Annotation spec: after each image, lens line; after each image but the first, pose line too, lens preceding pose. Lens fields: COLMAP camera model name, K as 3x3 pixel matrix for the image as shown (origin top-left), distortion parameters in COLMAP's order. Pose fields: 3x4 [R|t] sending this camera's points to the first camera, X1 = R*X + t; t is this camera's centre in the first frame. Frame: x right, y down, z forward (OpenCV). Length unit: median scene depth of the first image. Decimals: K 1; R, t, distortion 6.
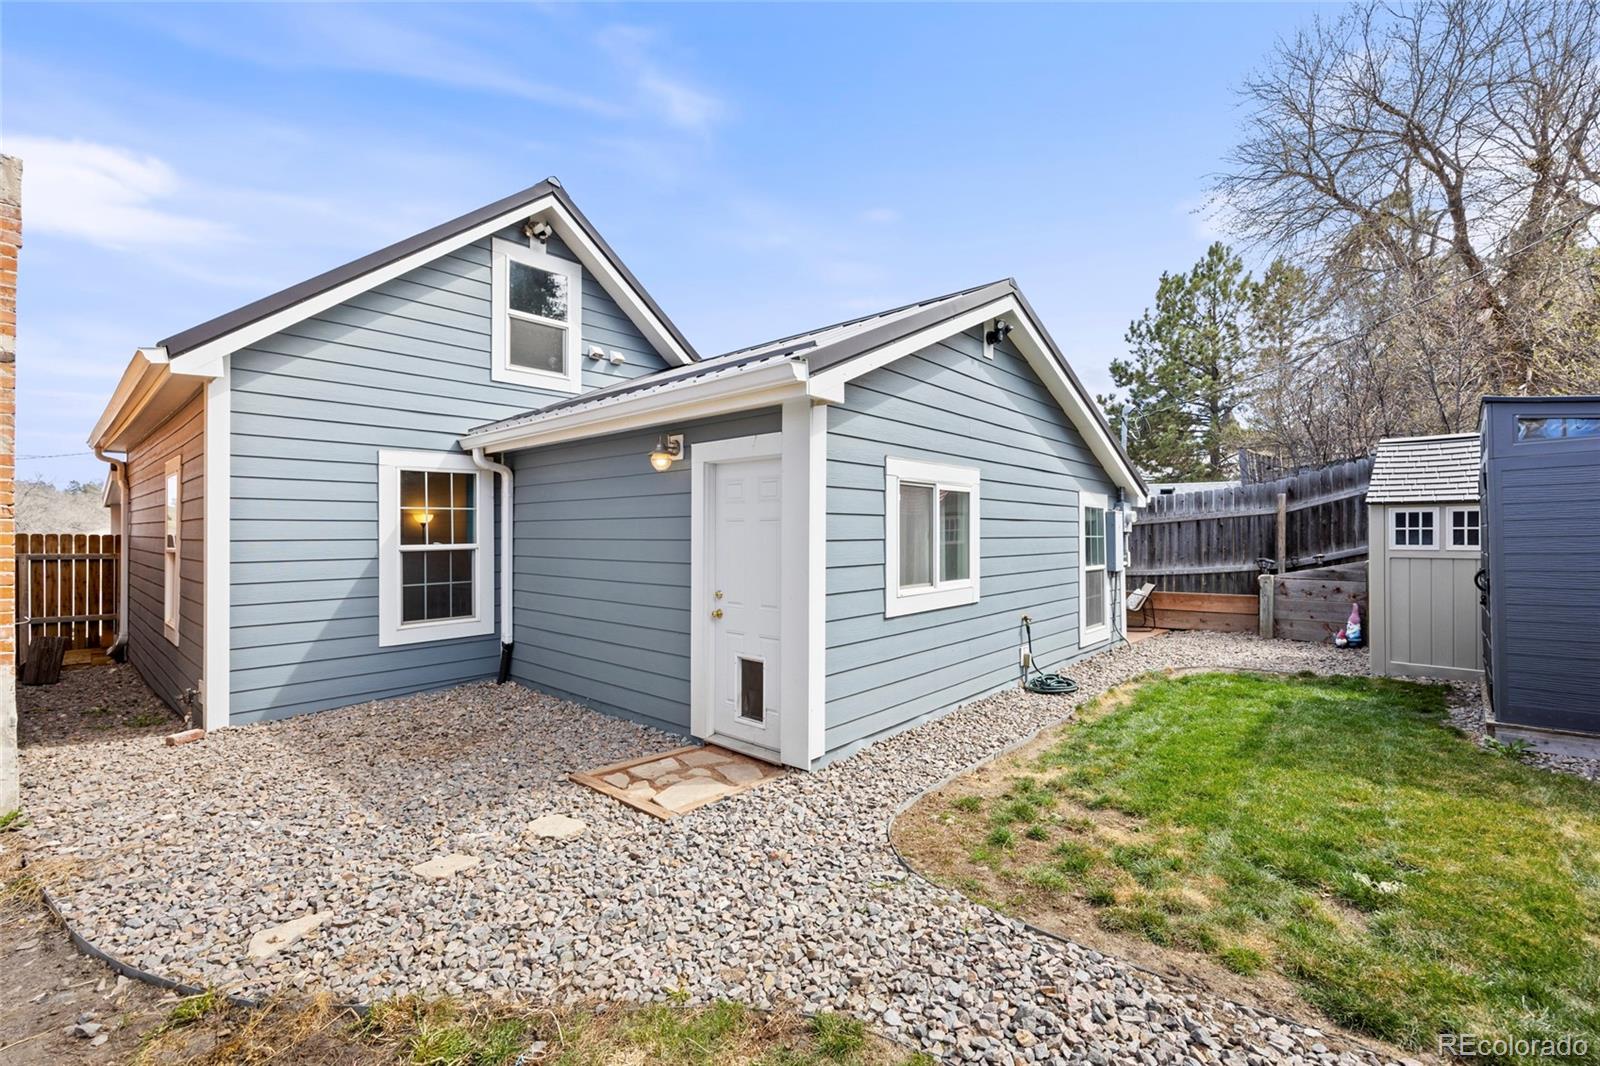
lens RADIAL K [[695.5, 0, 805.9], [0, 695.5, 525.8], [0, 0, 1]] dist [-0.009777, 0.001249]
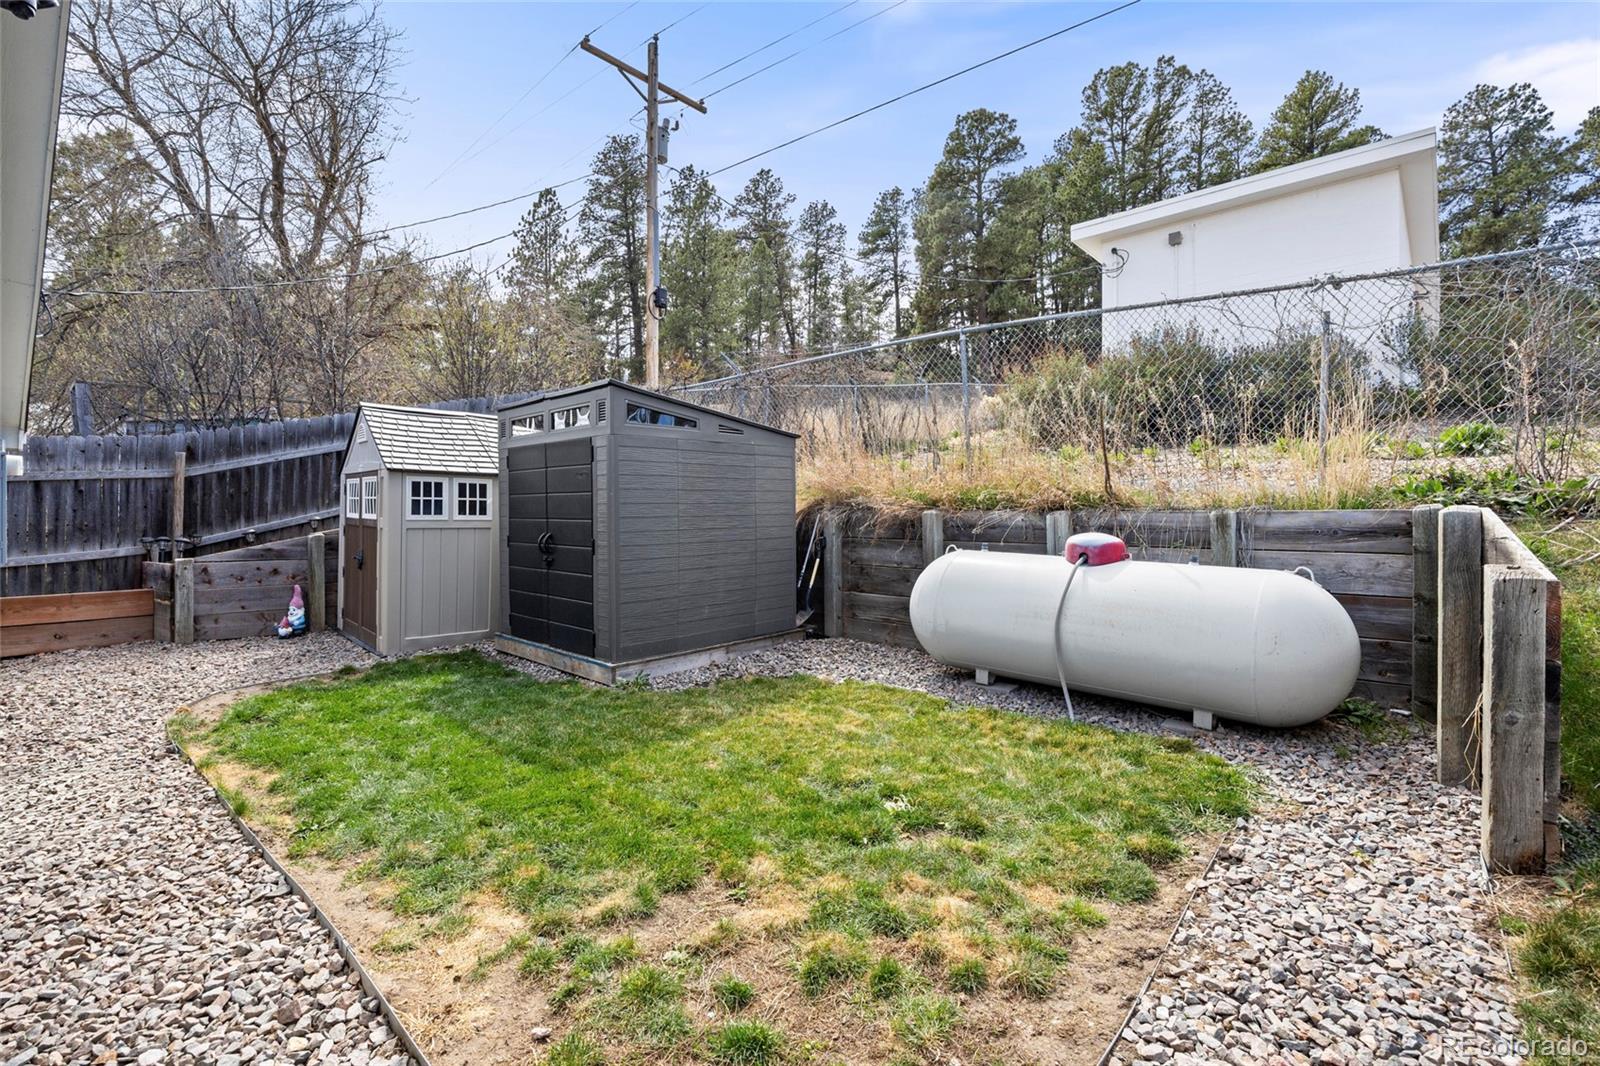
lens RADIAL K [[708.7, 0, 803.5], [0, 708.7, 497.8], [0, 0, 1]] dist [-0.009702, -0.000206]
pose [[0.003331, 0.031037, 0.999513, -0.141434], [-0.014186, 0.999419, -0.030987, 0.031022], [-0.999894, -0.014076, 0.003769, 0.529785]]
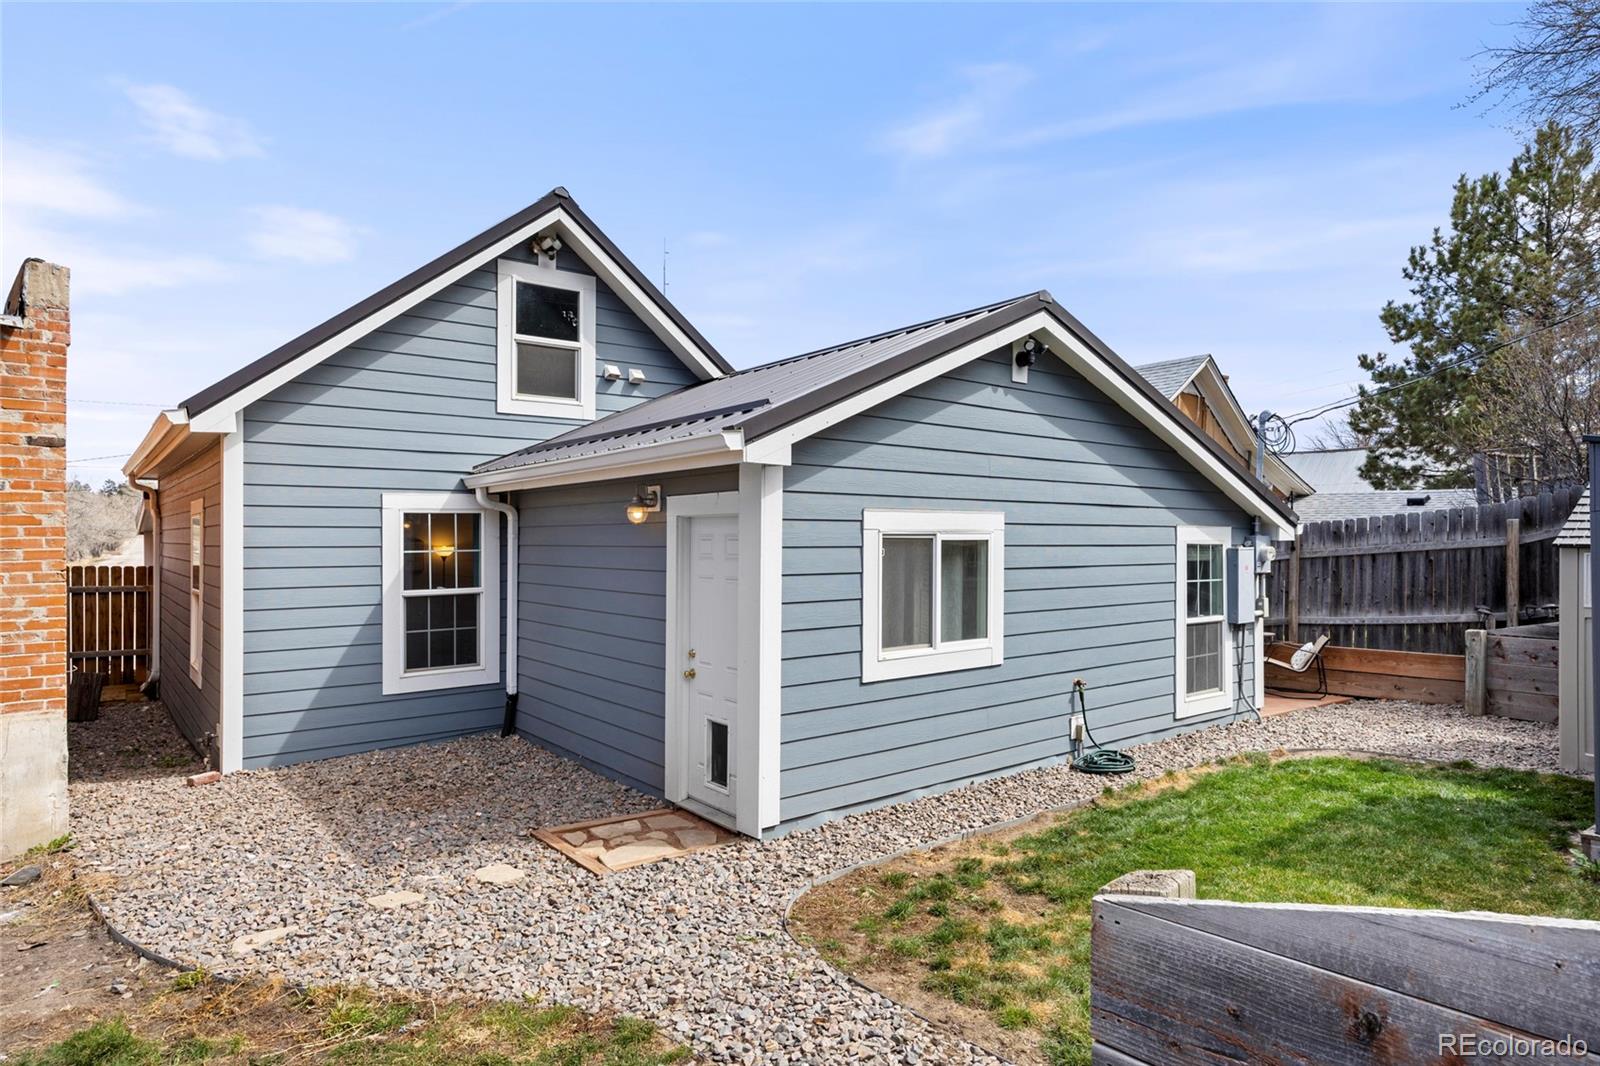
lens RADIAL K [[942.2, 0, 812.5], [0, 942.2, 533.0], [0, 0, 1]] dist [0.008311, -0.004264]
pose [[0.984490, 0.000119, -0.175439, 0.220383], [0.000397, 0.999996, 0.002902, -0.058949], [0.175439, -0.002927, 0.984486, -0.208838]]
